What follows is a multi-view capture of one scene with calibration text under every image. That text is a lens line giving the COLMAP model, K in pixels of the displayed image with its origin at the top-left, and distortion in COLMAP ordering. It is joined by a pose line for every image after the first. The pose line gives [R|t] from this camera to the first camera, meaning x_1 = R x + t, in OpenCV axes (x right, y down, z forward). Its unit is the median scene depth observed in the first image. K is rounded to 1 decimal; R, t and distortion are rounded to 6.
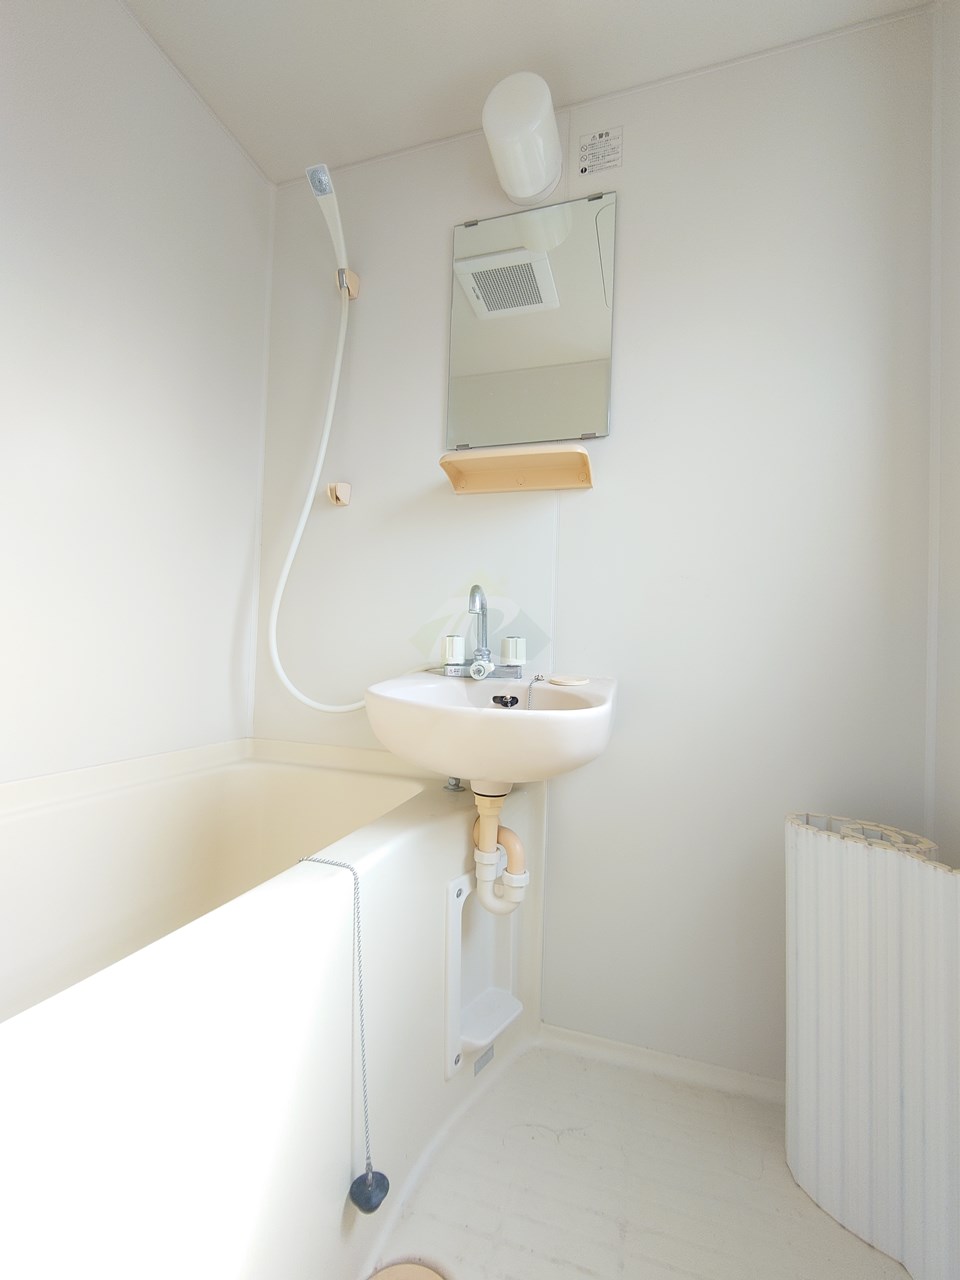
lens RADIAL K [[549.9, 0, 479.6], [0, 549.9, 642.2], [0, 0, 1]] dist [0.003533, -0.000534]
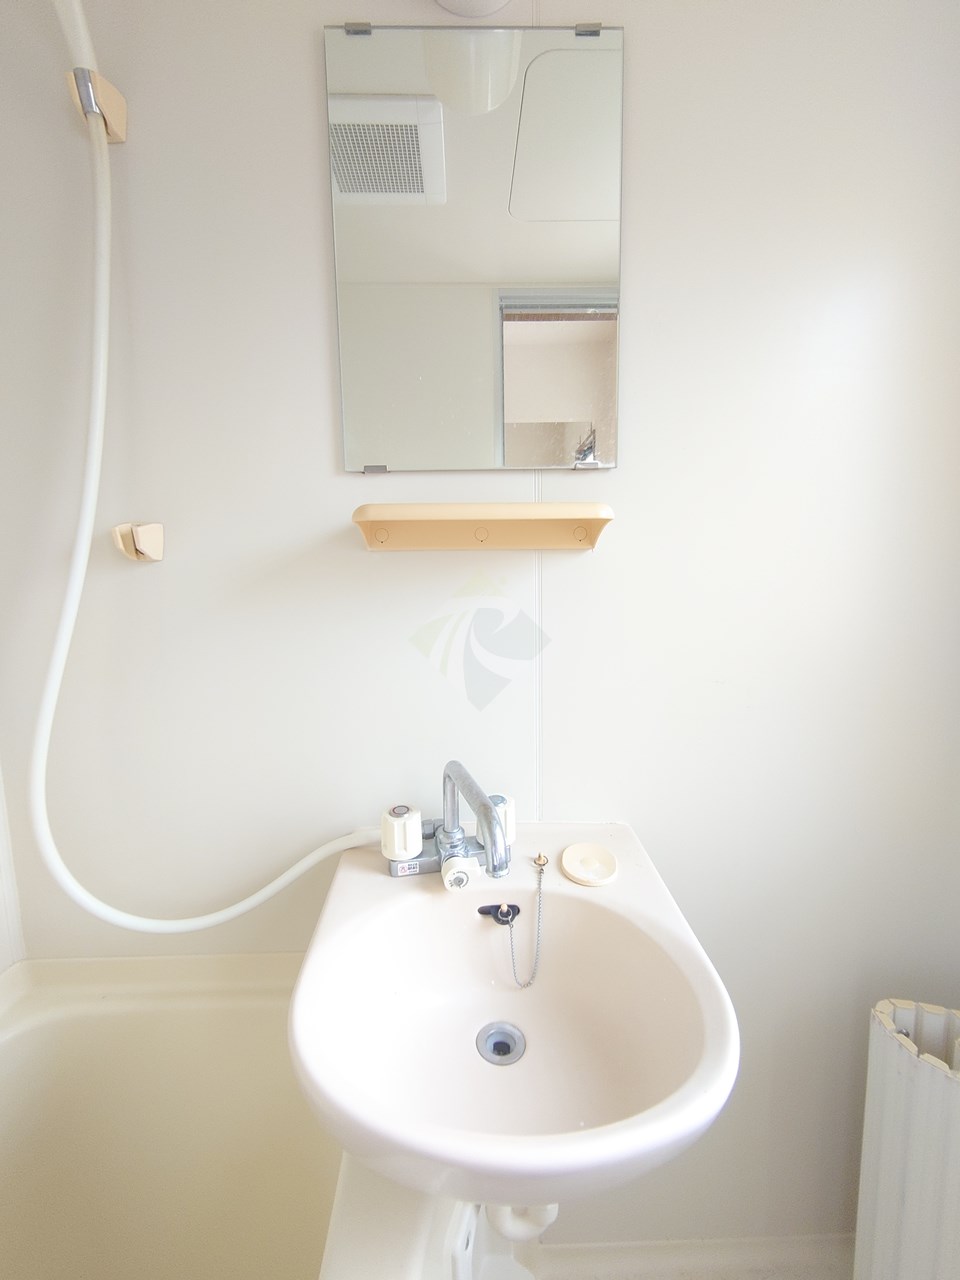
lens RADIAL K [[549.9, 0, 481.1], [0, 549.9, 637.6], [0, 0, 1]] dist [0.003533, -0.000534]
pose [[0.943472, -0.090816, 0.318769, -0.122650], [0.039744, 0.985789, 0.163217, -0.258239], [-0.329062, -0.141321, 0.933674, 0.372569]]
